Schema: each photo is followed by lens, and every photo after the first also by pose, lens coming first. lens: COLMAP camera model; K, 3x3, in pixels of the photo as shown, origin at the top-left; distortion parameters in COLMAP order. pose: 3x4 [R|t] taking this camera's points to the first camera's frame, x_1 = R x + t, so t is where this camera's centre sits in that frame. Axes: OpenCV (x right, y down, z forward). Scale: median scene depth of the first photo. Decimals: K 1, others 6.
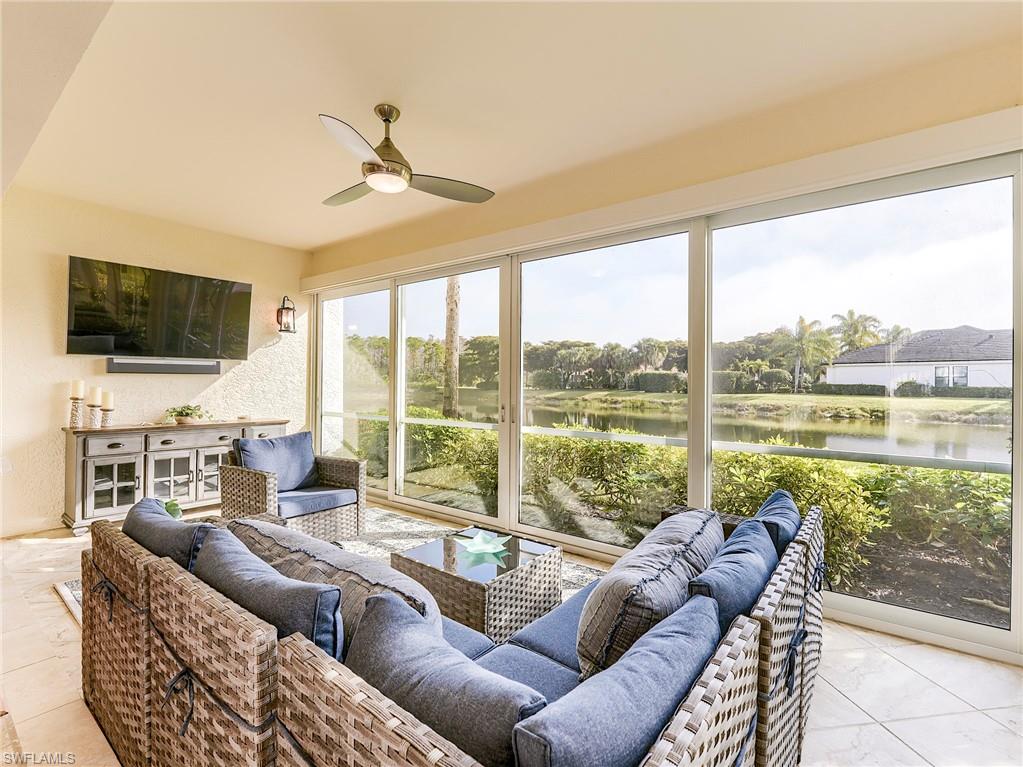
lens RADIAL K [[462.3, 0, 513.4], [0, 462.3, 381.6], [0, 0, 1]] dist [-0.006836, -0.003180]
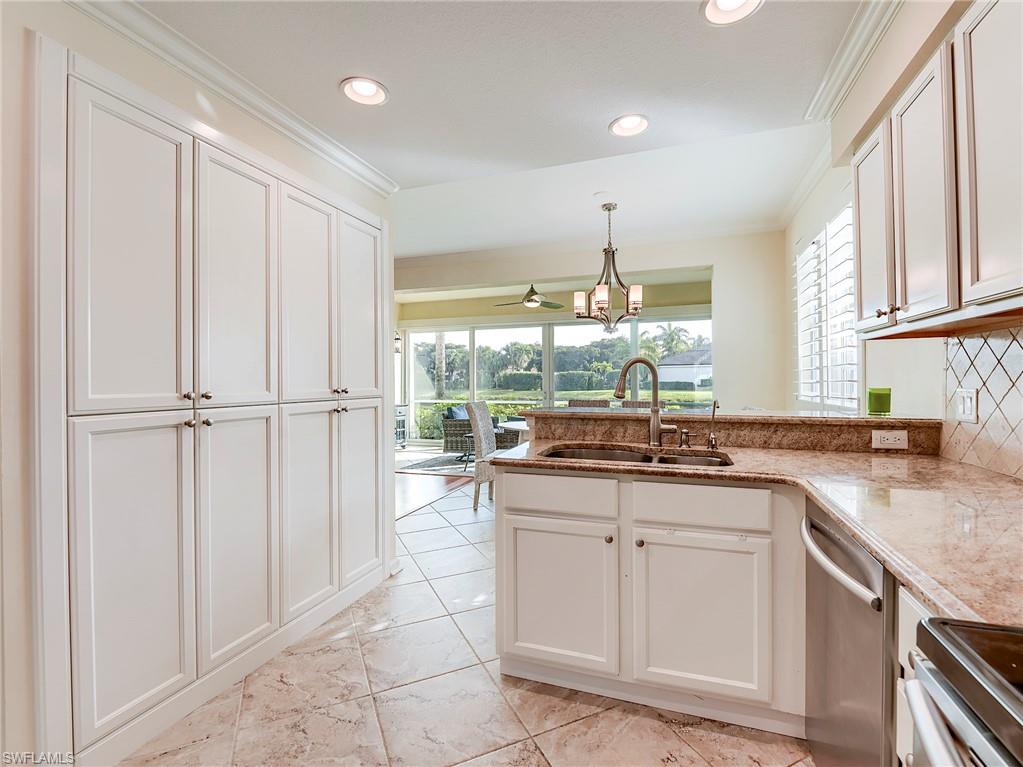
lens RADIAL K [[462.3, 0, 516.0], [0, 462.3, 381.1], [0, 0, 1]] dist [-0.006836, -0.003180]
pose [[0.950902, -0.009360, 0.309351, -0.081641], [0.009775, 0.999952, 0.000209, 0.000076], [-0.309338, 0.002825, 0.950948, -0.100689]]
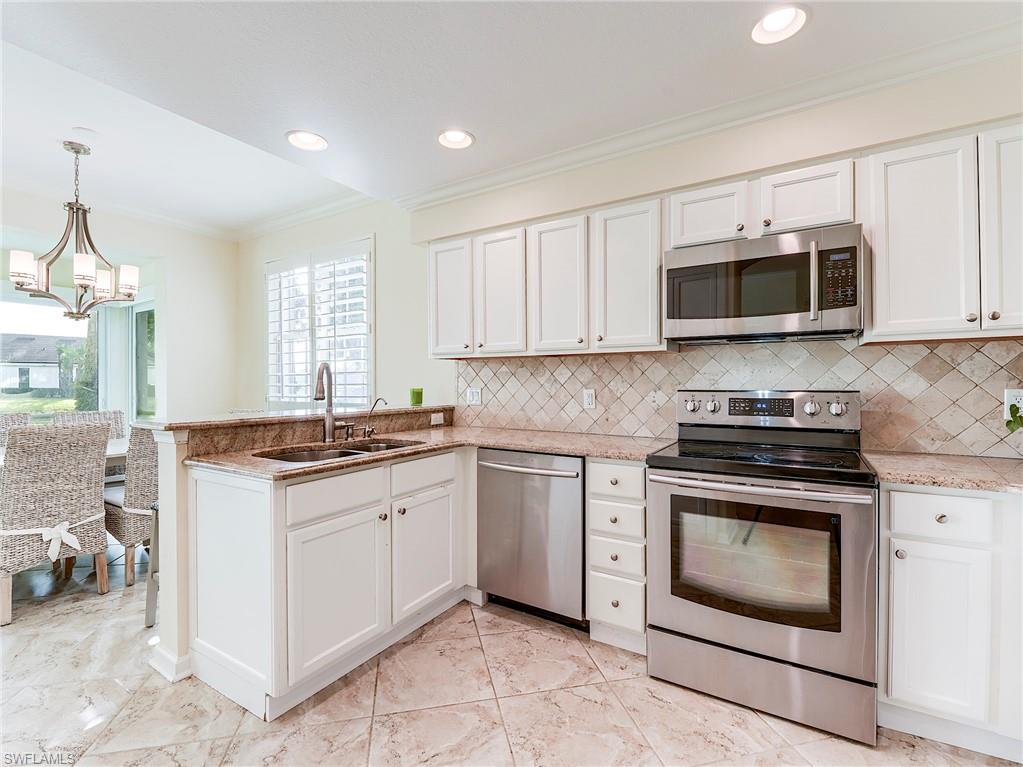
lens RADIAL K [[462.3, 0, 514.3], [0, 462.3, 379.5], [0, 0, 1]] dist [-0.006836, -0.003180]
pose [[-0.090947, 0.000539, 0.995856, -0.112966], [0.005114, 0.999987, -0.000074, -0.000229], [-0.995843, 0.005086, -0.090948, -0.071588]]
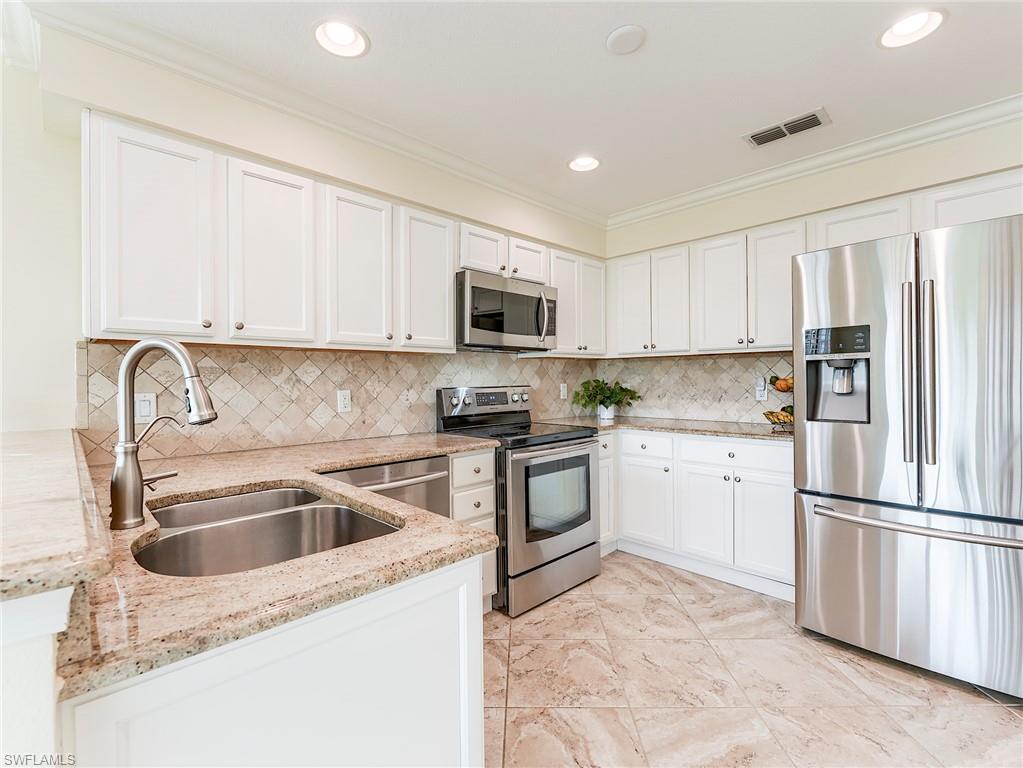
lens RADIAL K [[462.3, 0, 509.4], [0, 462.3, 379.7], [0, 0, 1]] dist [-0.006836, -0.003180]
pose [[-0.987512, 0.003961, 0.157493, -0.076193], [0.004710, 0.999979, 0.004384, -0.000281], [-0.157472, 0.005071, -0.987510, -0.032030]]
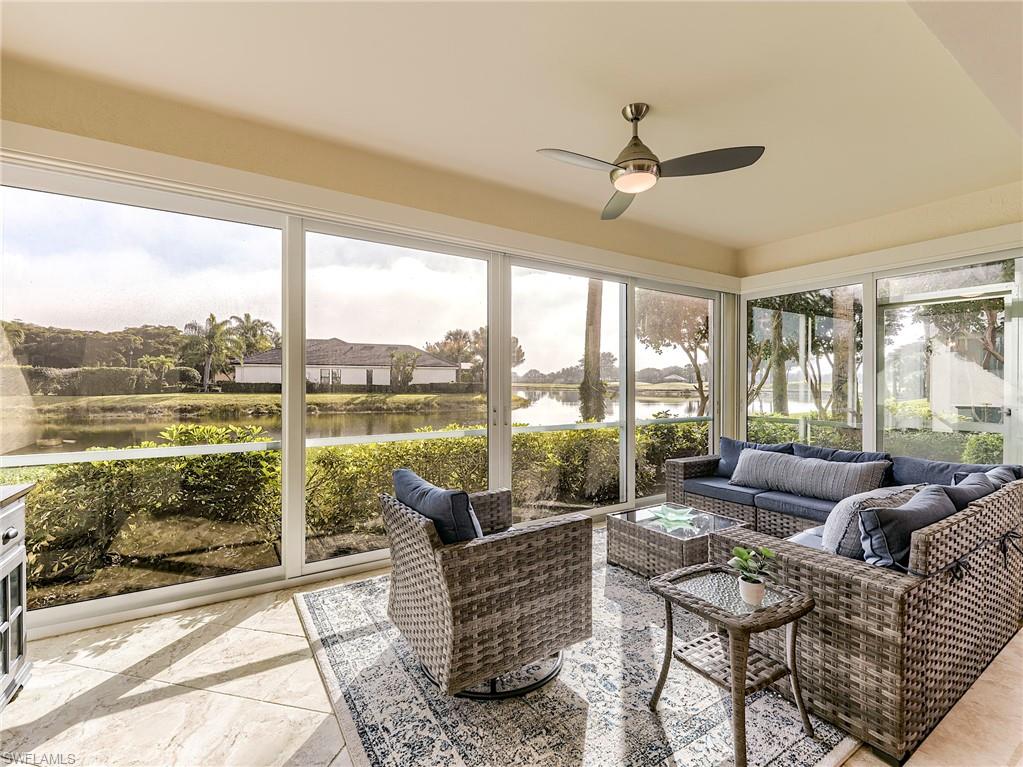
lens RADIAL K [[462.3, 0, 512.7], [0, 462.3, 383.3], [0, 0, 1]] dist [-0.006836, -0.003180]
pose [[0.350442, -0.005285, 0.936570, -0.090639], [-0.001210, 0.999981, 0.006096, -0.000611], [-0.936584, -0.003270, 0.350429, 0.063463]]
